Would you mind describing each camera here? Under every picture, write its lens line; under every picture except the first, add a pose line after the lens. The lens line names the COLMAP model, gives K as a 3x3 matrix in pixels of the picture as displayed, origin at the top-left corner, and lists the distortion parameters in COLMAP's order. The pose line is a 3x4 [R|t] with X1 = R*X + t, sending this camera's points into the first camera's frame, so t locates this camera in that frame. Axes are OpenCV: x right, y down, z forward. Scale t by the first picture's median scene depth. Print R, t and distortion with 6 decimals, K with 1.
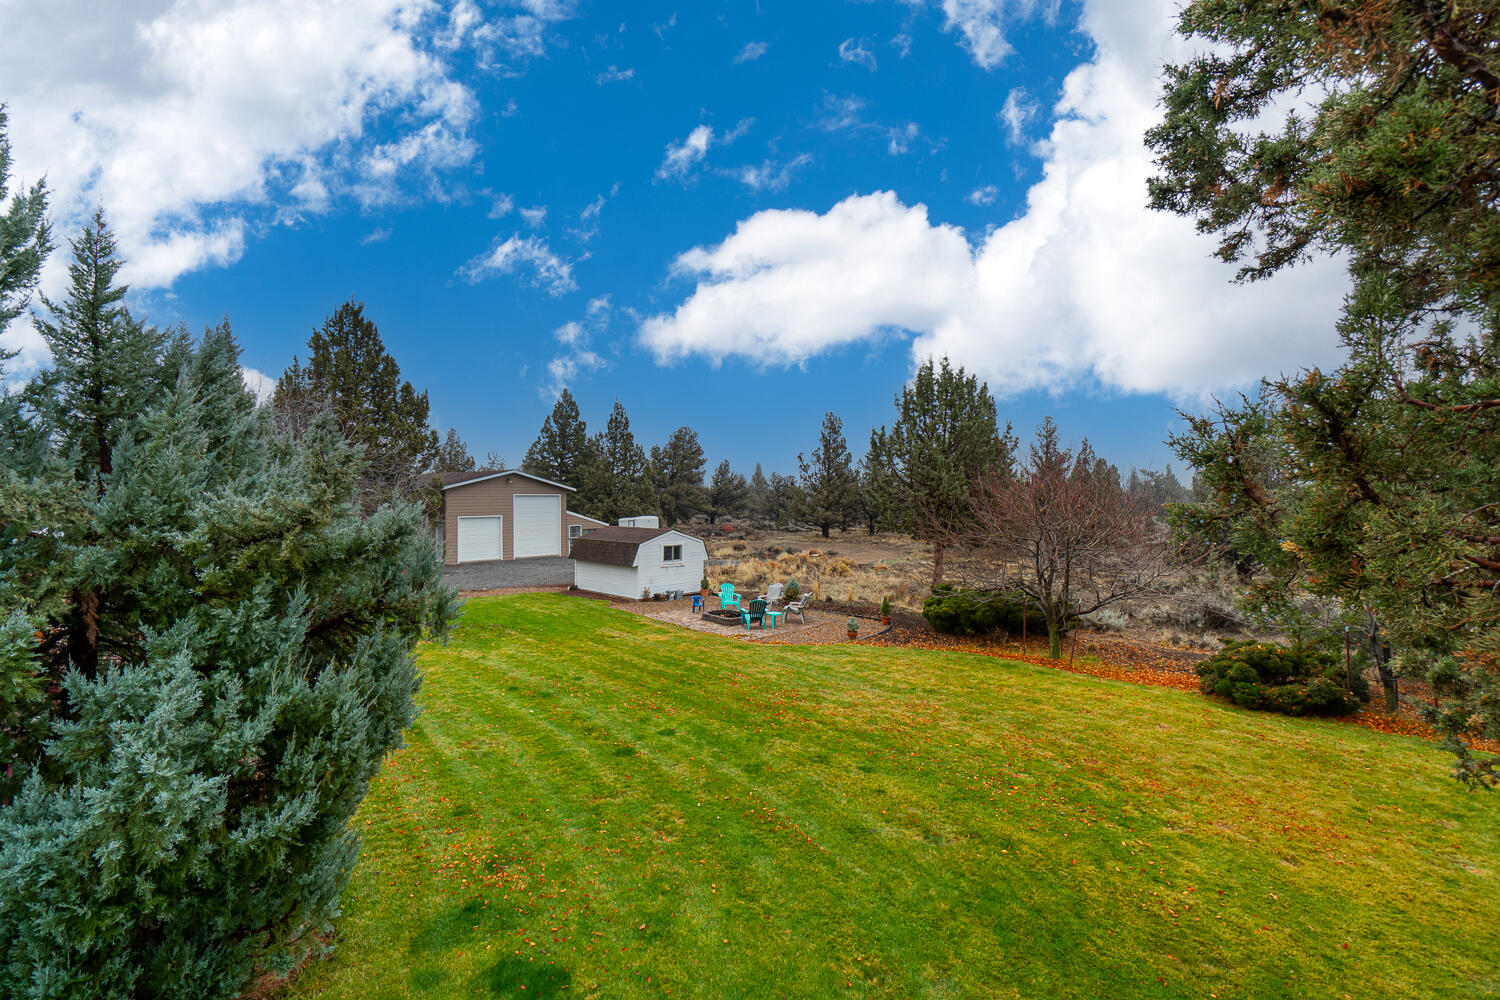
lens RADIAL K [[642.3, 0, 756.6], [0, 642.3, 514.0], [0, 0, 1]] dist [0.003675, 0.001432]
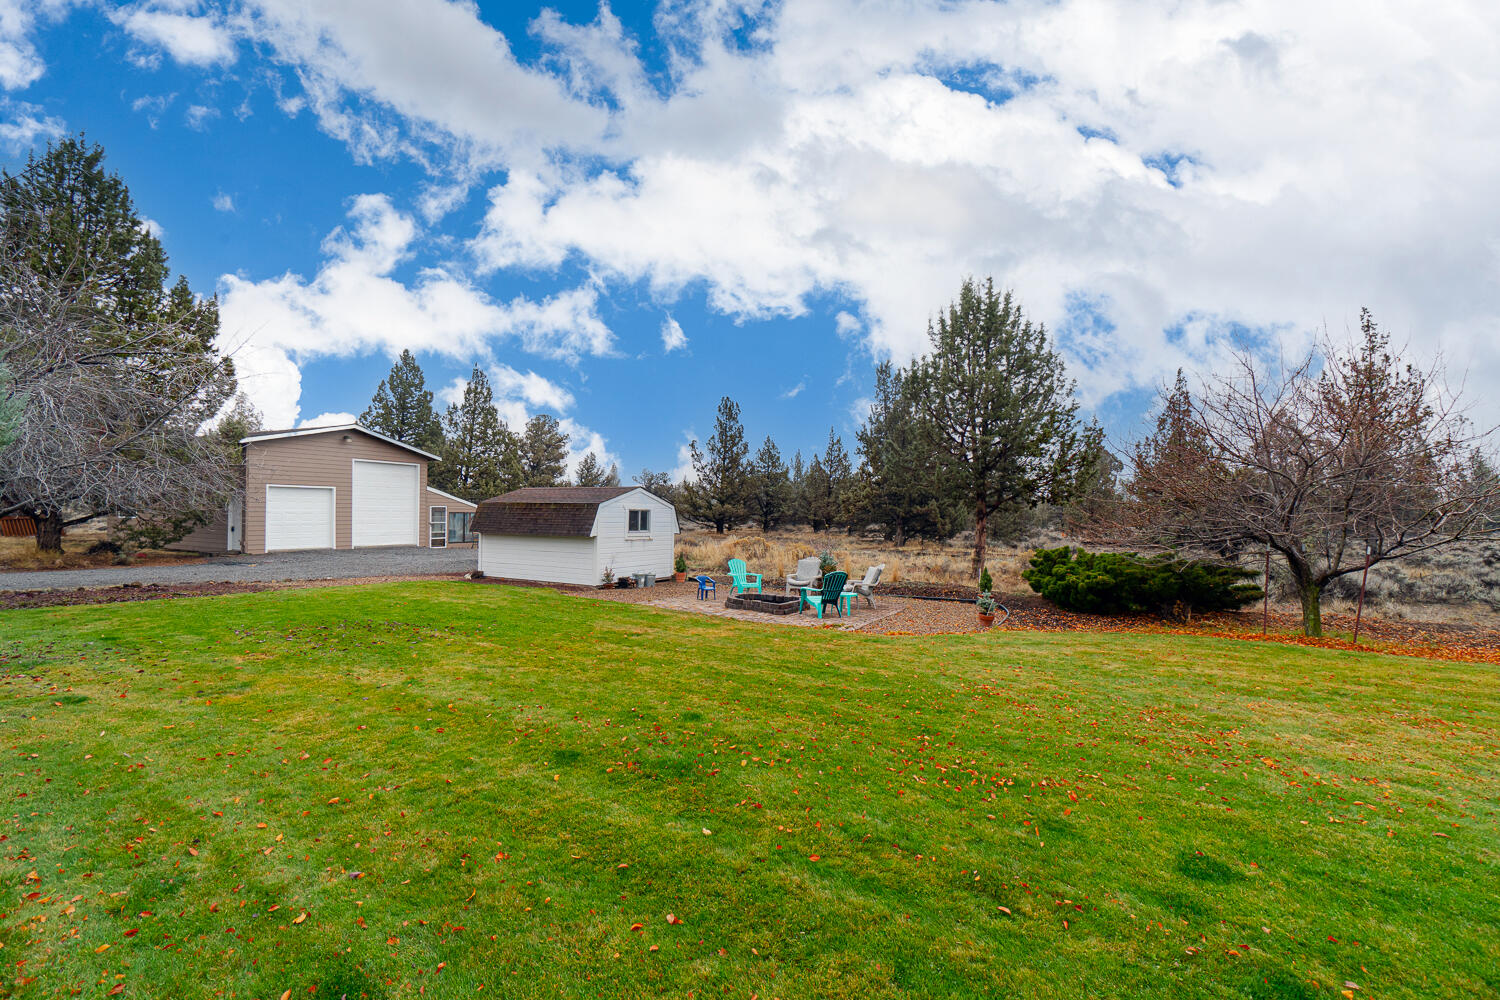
lens RADIAL K [[642.3, 0, 756.6], [0, 642.3, 514.0], [0, 0, 1]] dist [0.003675, 0.001432]
pose [[0.969005, 0.008686, 0.246890, -0.100060], [-0.004194, 0.999816, -0.018714, 0.036841], [-0.247007, 0.017098, 0.968863, 0.161886]]
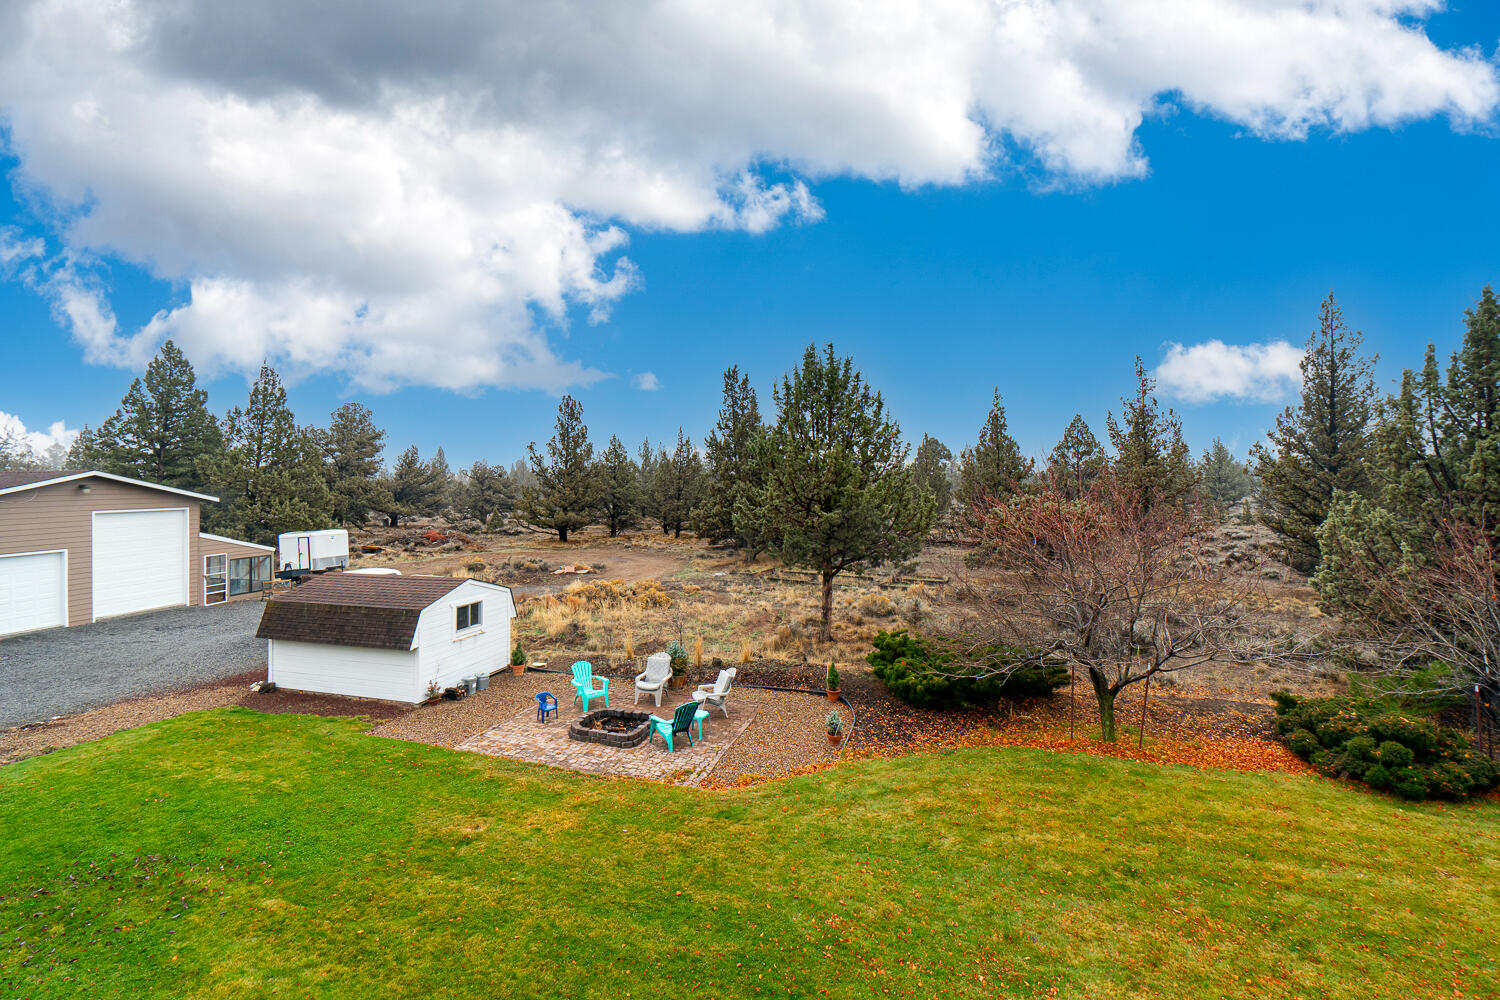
lens RADIAL K [[657.9, 0, 750.7], [0, 657.9, 478.4], [0, 0, 1]] dist [0.000639, 0.000930]
pose [[0.891595, -0.005143, 0.452804, -0.098200], [0.019492, 0.999445, -0.027029, -0.028860], [-0.452414, 0.032925, 0.891200, 0.162302]]
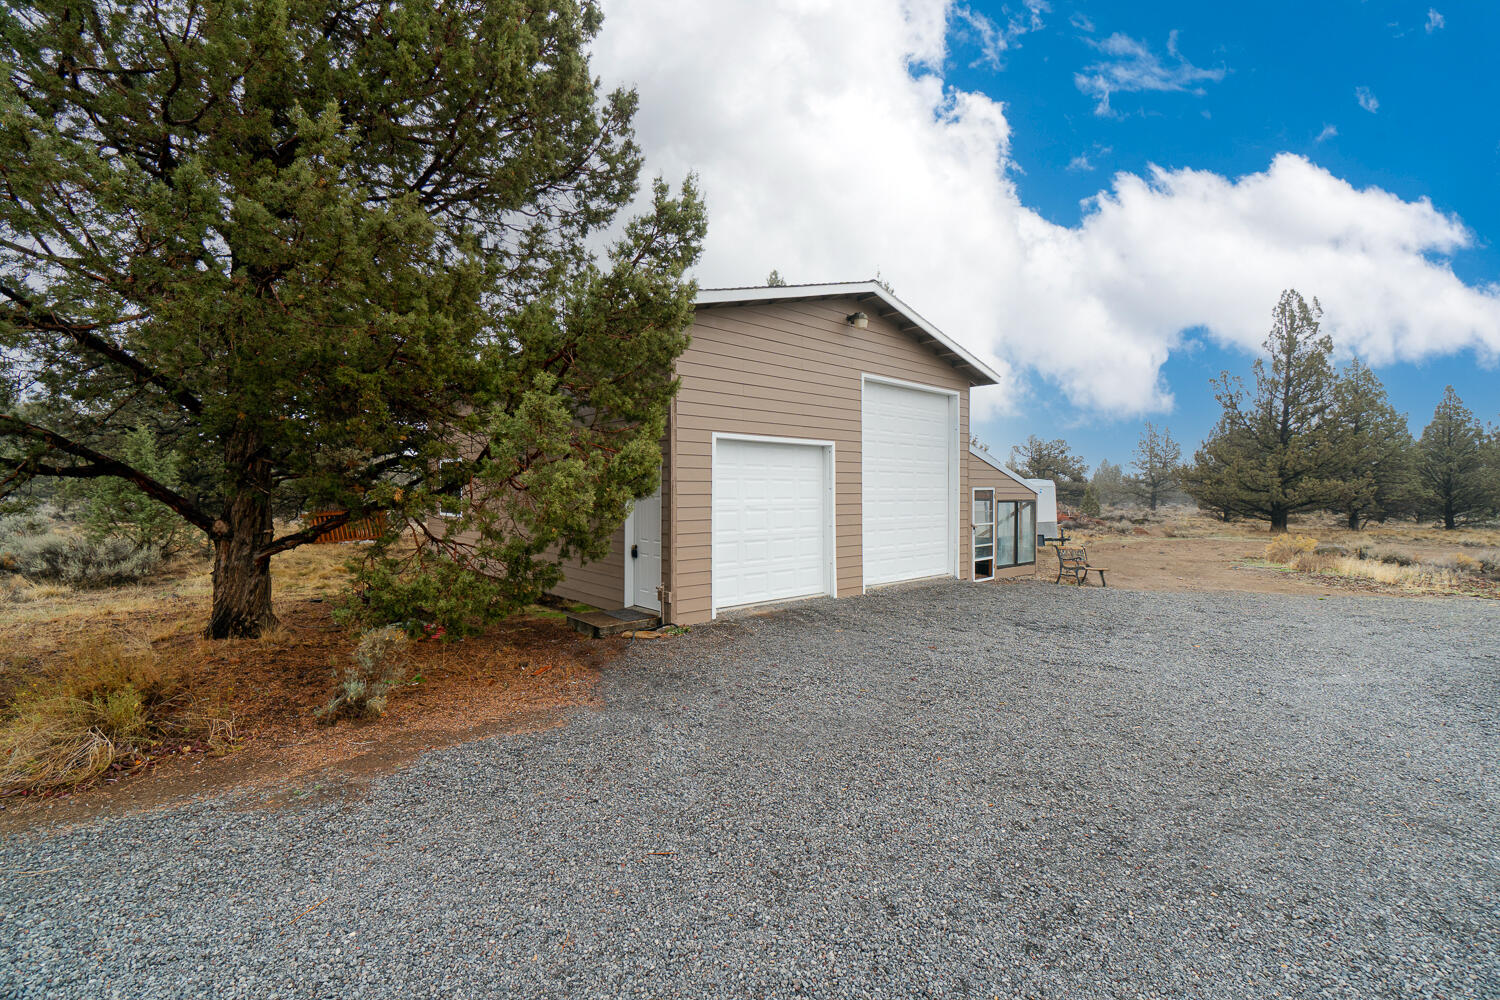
lens RADIAL K [[642.3, 0, 756.6], [0, 642.3, 514.0], [0, 0, 1]] dist [0.003675, 0.001432]
pose [[0.986660, -0.002310, -0.162777, -0.323497], [0.001361, 0.999981, -0.005943, 0.029477], [0.162788, 0.005642, 0.986645, 0.600560]]
